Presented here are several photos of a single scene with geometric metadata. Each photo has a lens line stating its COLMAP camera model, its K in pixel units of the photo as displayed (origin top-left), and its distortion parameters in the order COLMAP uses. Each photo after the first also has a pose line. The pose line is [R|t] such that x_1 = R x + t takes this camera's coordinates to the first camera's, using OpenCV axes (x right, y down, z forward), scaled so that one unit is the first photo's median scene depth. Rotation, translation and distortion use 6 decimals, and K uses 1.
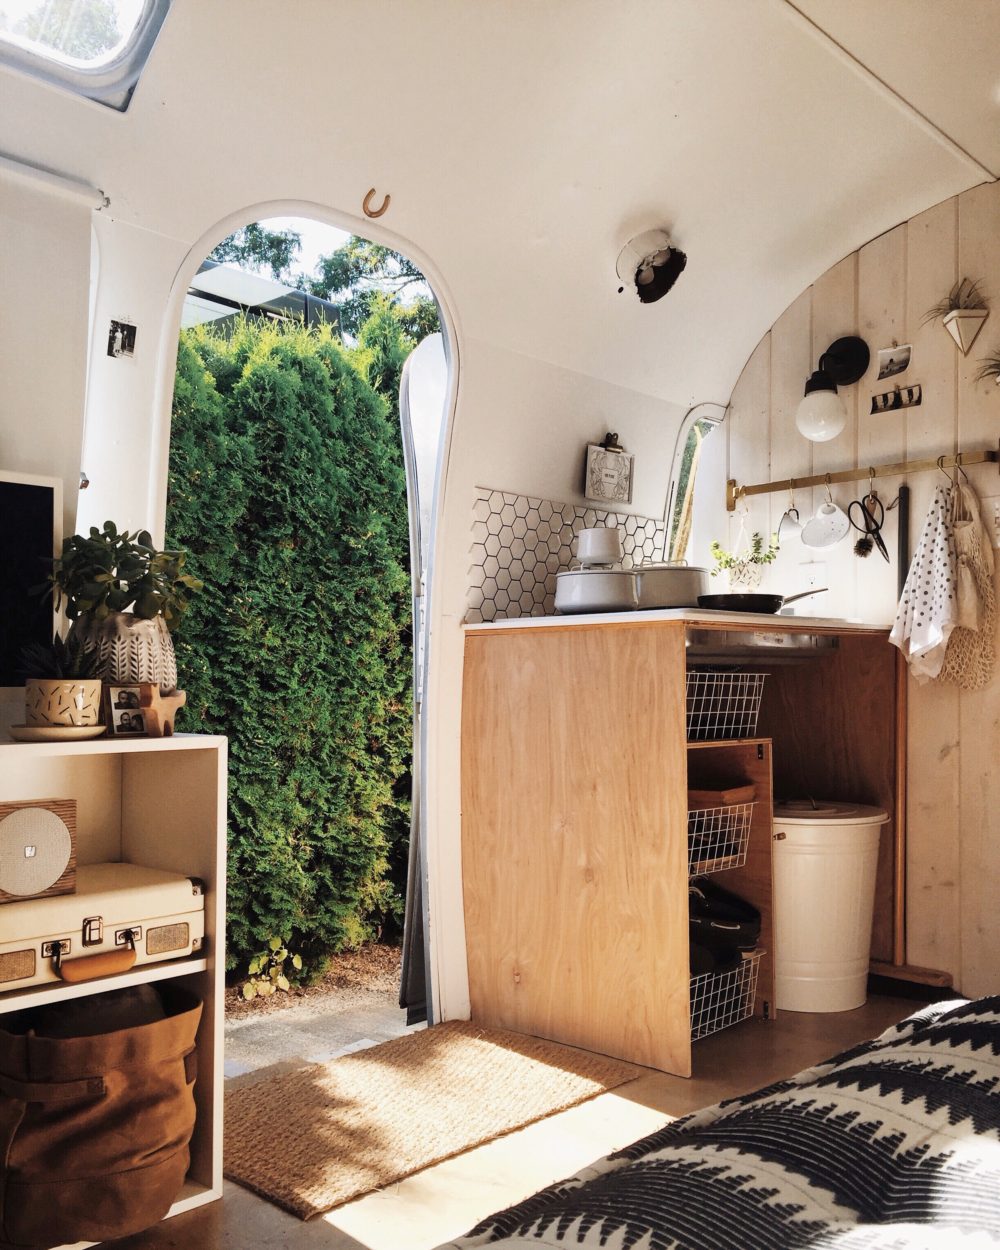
lens RADIAL K [[1127.1, 0, 500.0], [0, 1127.1, 625.0], [0, 0, 1]] dist [0.000692, -0.004870]
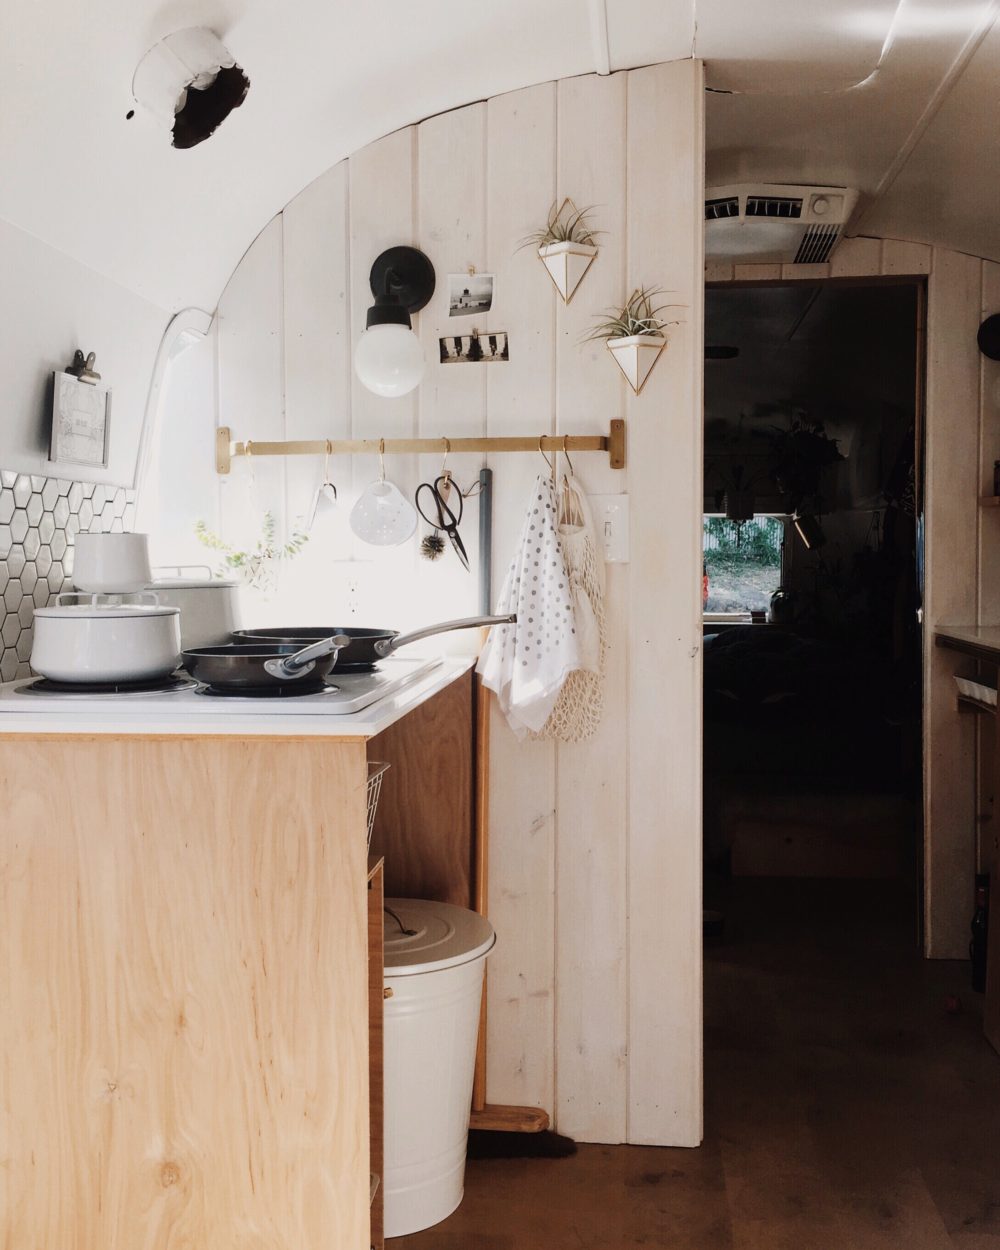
lens RADIAL K [[1254.9, 0, 499.7], [0, 1254.9, 587.7], [0, 0, 1]] dist [0.076944, -0.128592]
pose [[0.788562, -0.013412, 0.614809, -0.152903], [-0.032063, 0.997506, 0.062885, -0.101198], [-0.614119, -0.069302, 0.786165, 0.351178]]
